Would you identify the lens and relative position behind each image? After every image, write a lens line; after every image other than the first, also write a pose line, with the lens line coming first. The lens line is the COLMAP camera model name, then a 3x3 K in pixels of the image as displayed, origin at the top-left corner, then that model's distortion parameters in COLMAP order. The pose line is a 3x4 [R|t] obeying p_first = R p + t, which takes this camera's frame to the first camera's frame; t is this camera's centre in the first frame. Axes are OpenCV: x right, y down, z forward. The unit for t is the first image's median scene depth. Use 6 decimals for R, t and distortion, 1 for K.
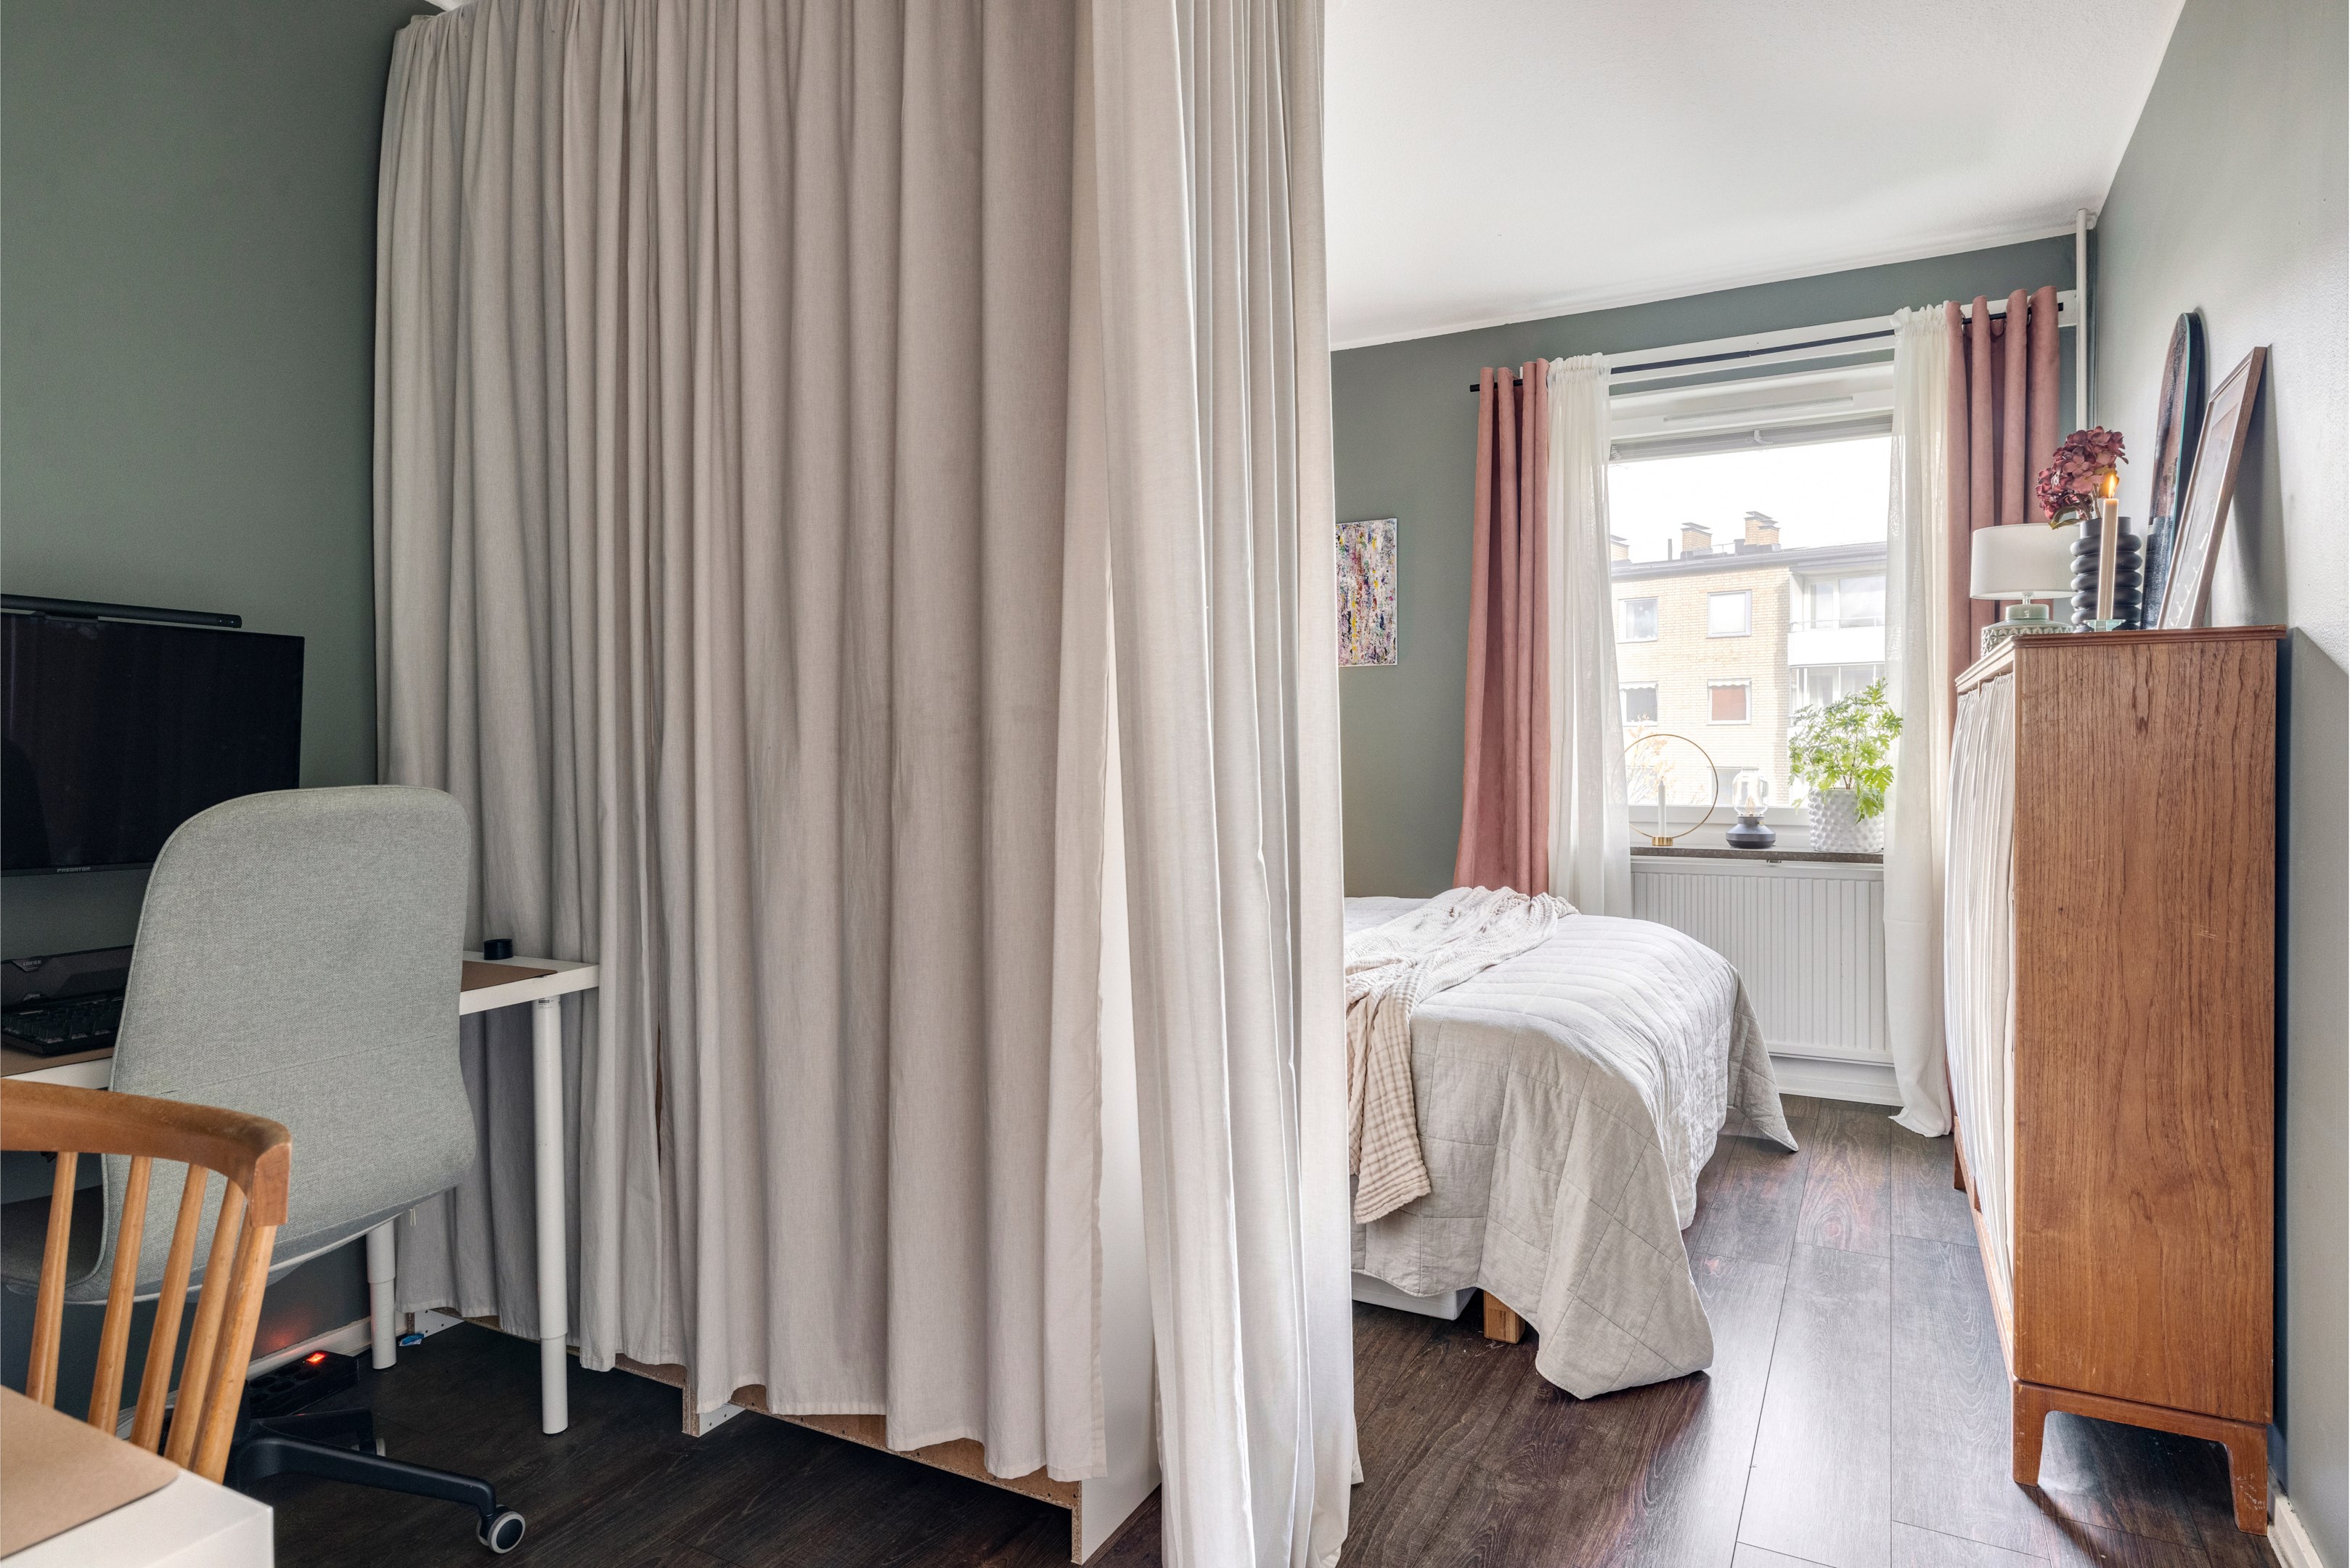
lens RADIAL K [[1547.8, 0, 1176.2], [0, 1547.8, 787.4], [0, 0, 1]] dist [0.009778, -0.001841]
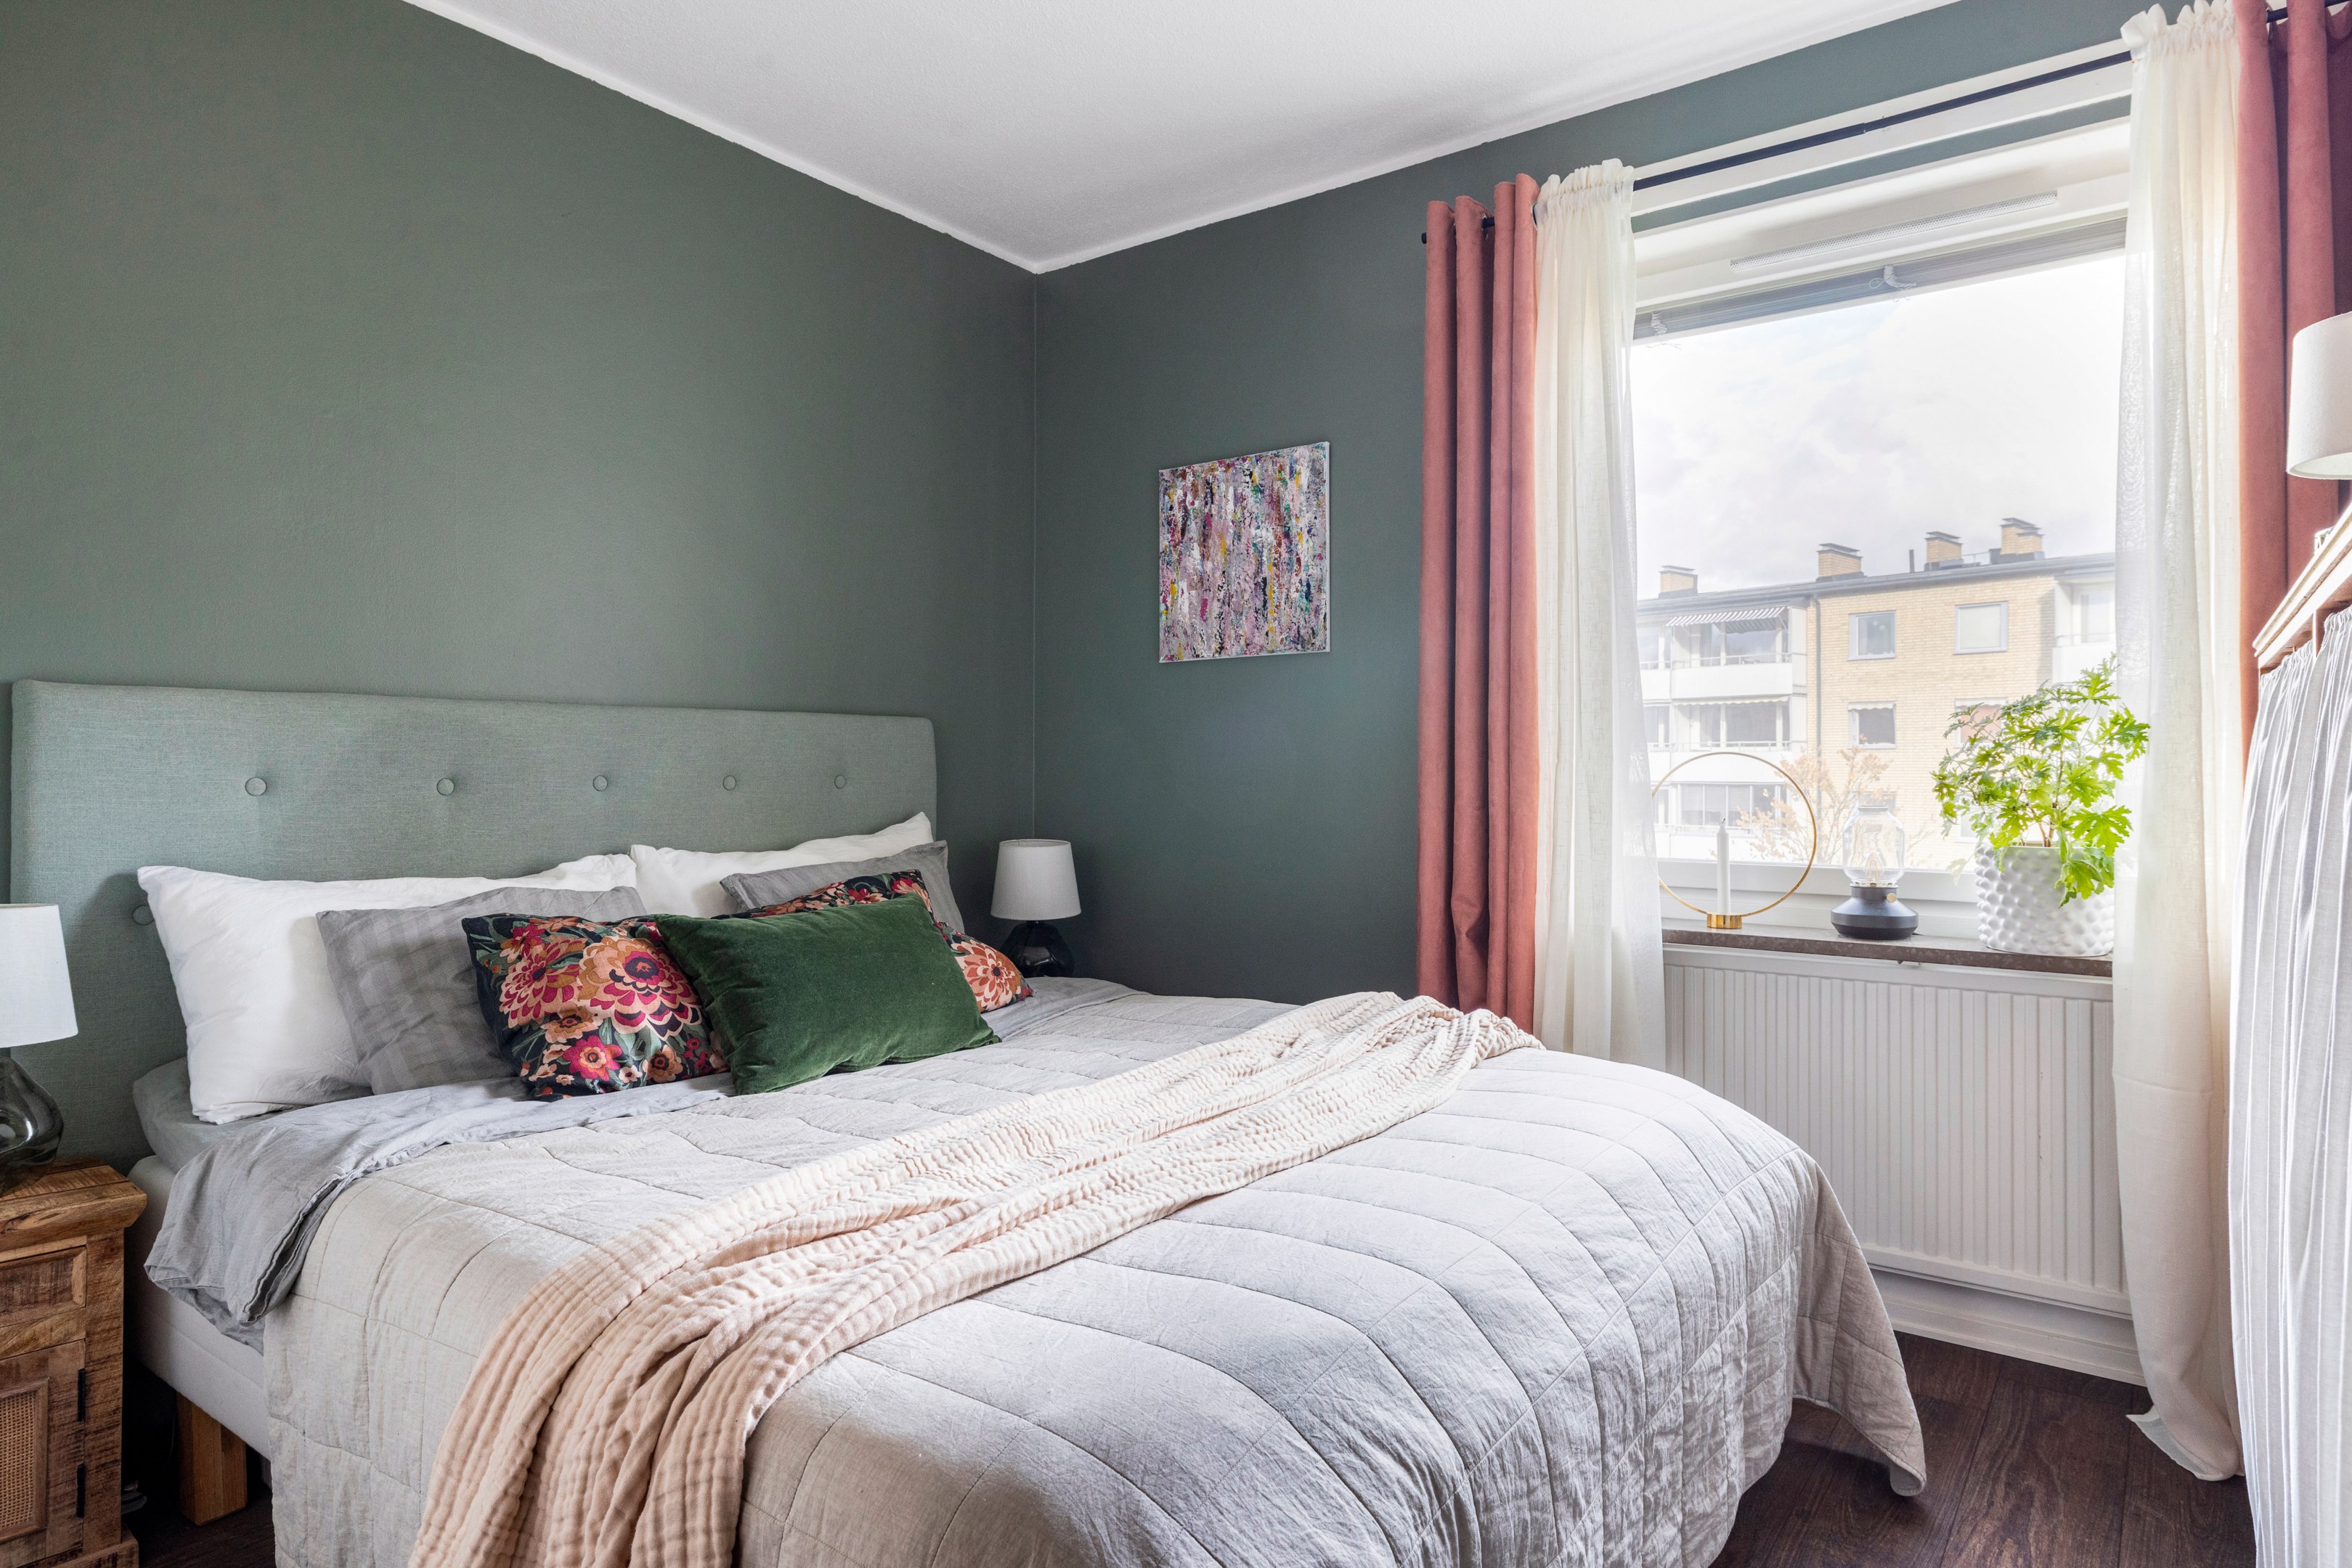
lens RADIAL K [[1334.3, 0, 1162.3], [0, 1334.3, 777.2], [0, 0, 1]] dist [-0.005723, 0.004798]
pose [[0.974354, 0.005909, -0.224944, 0.215583], [-0.010275, 0.999781, -0.018242, -0.011961], [0.224787, 0.020085, 0.974201, 0.423455]]
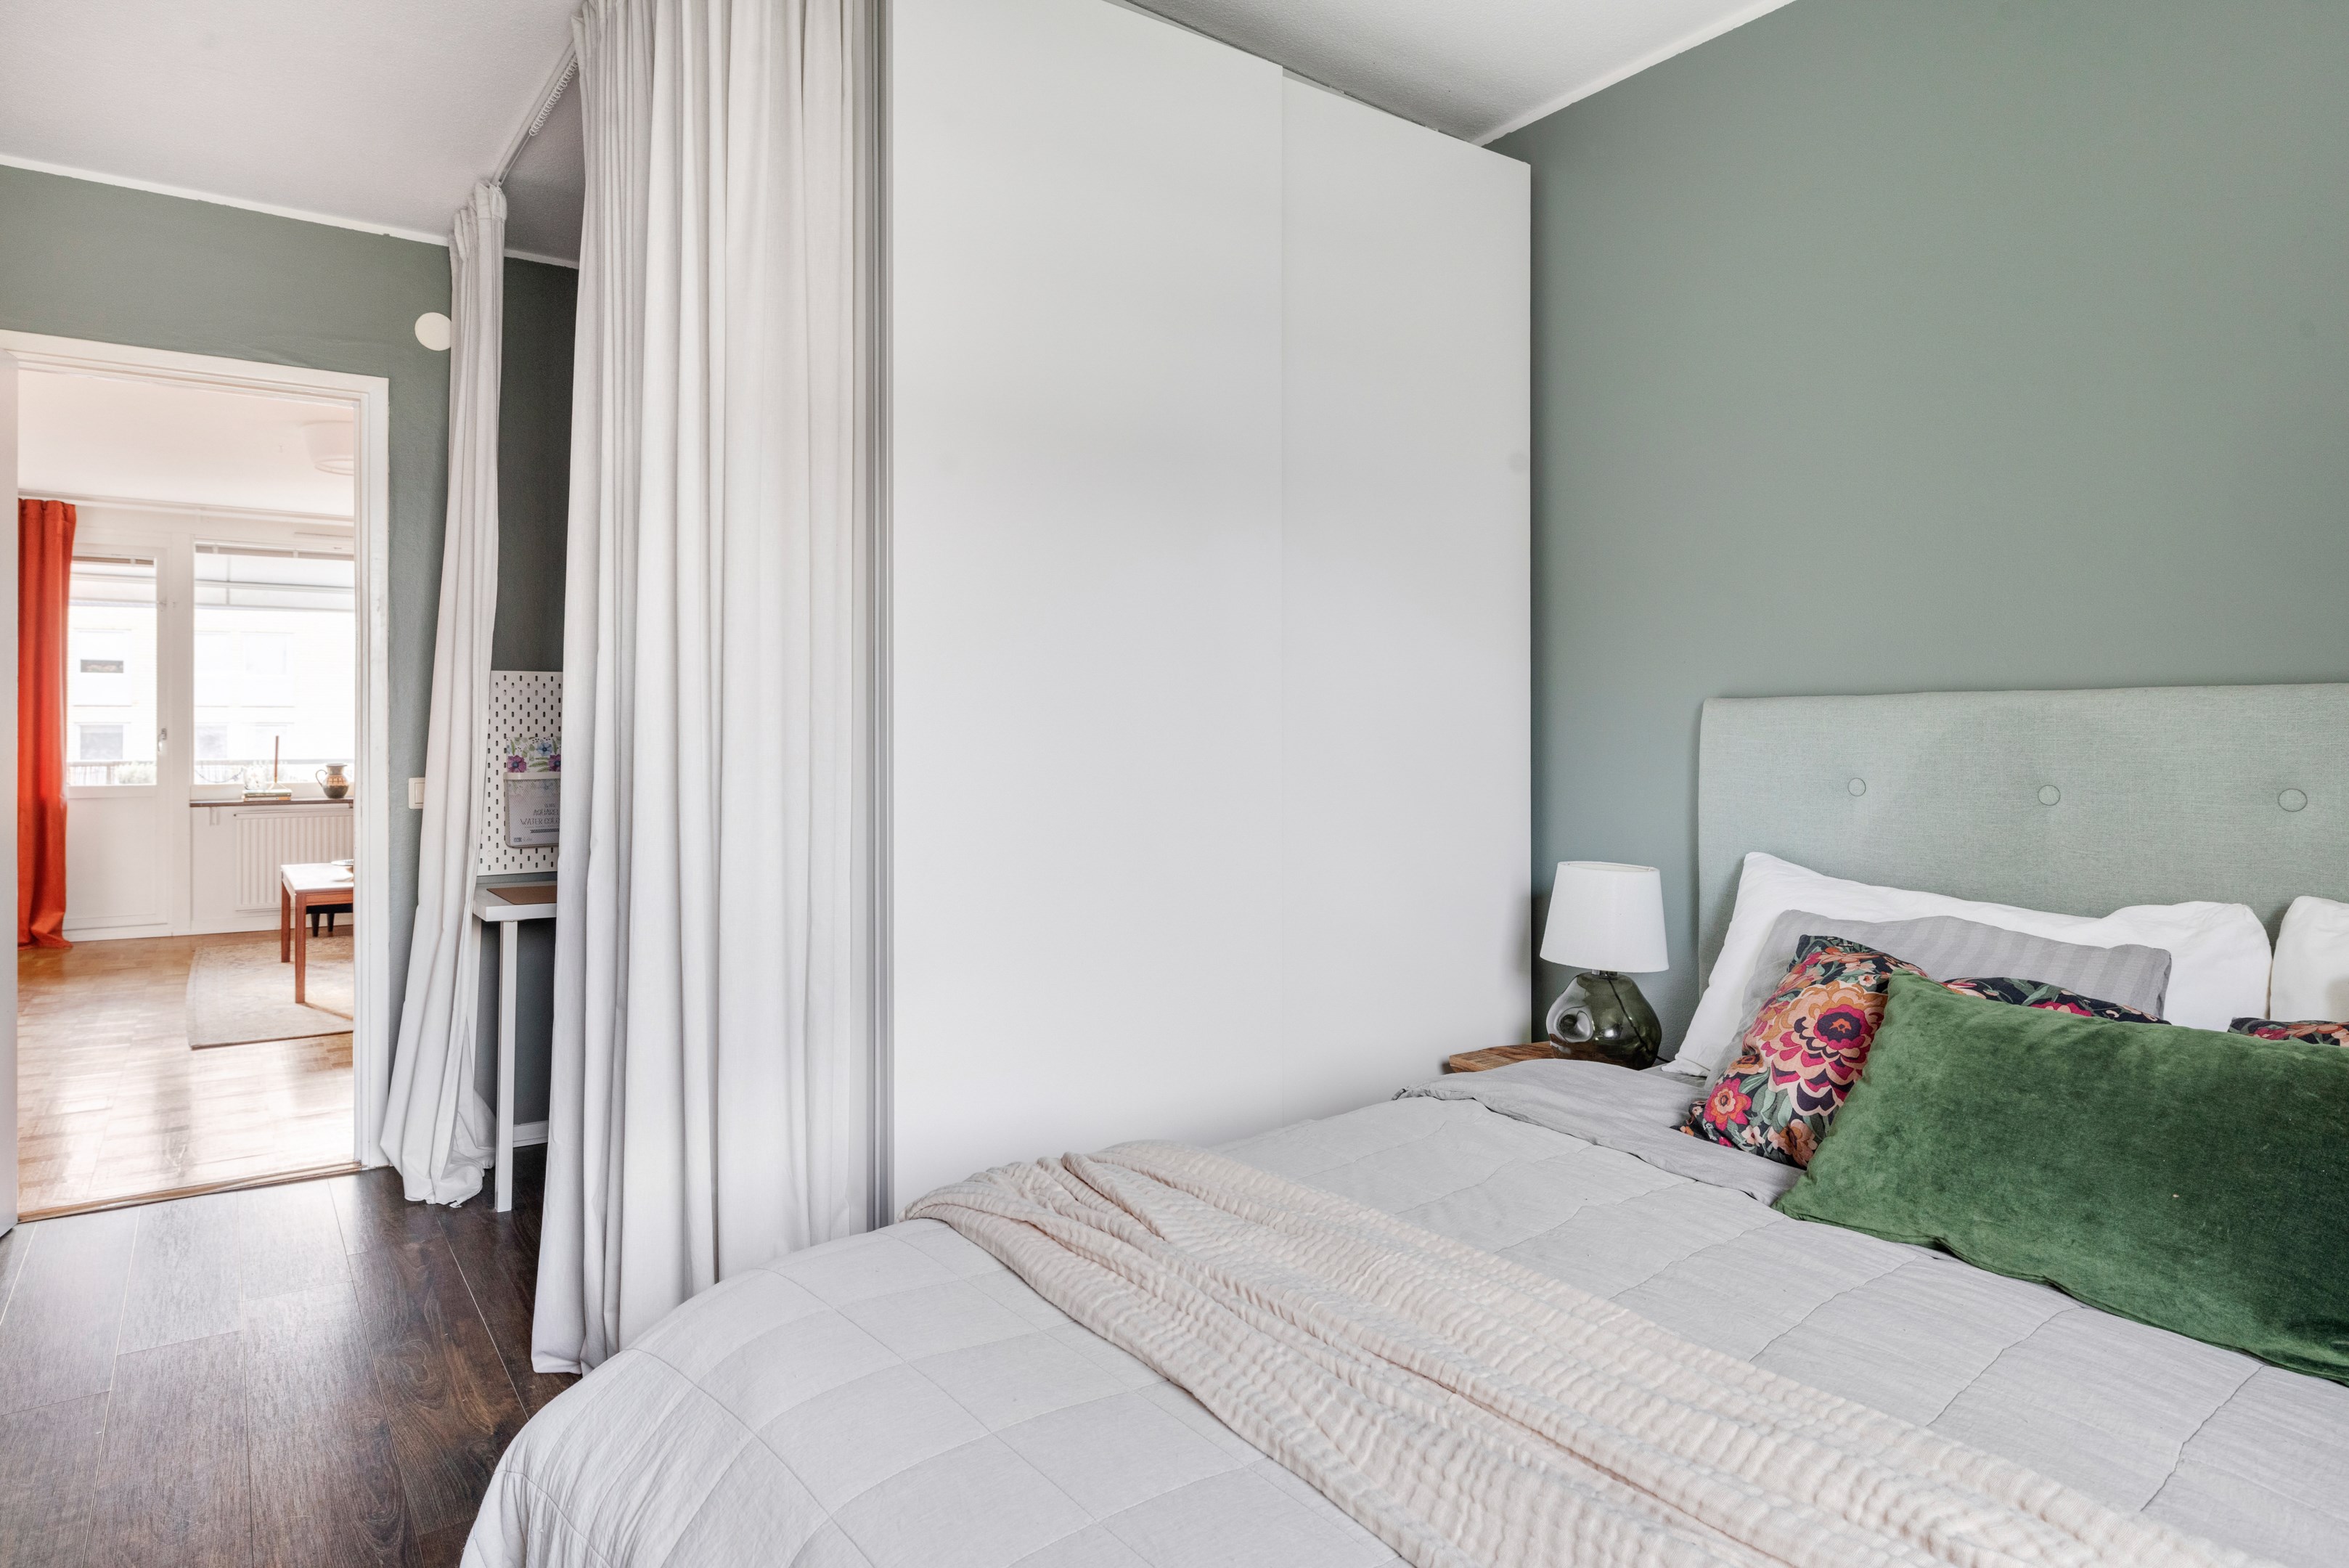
lens RADIAL K [[1332.8, 0, 1150.9], [0, 1332.8, 709.2], [0, 0, 1]] dist [-0.005723, 0.004798]
pose [[-0.506994, -0.002733, -0.861945, 0.548907], [-0.012110, 0.999919, 0.003953, -0.079585], [0.861864, 0.012442, -0.506986, 1.378320]]
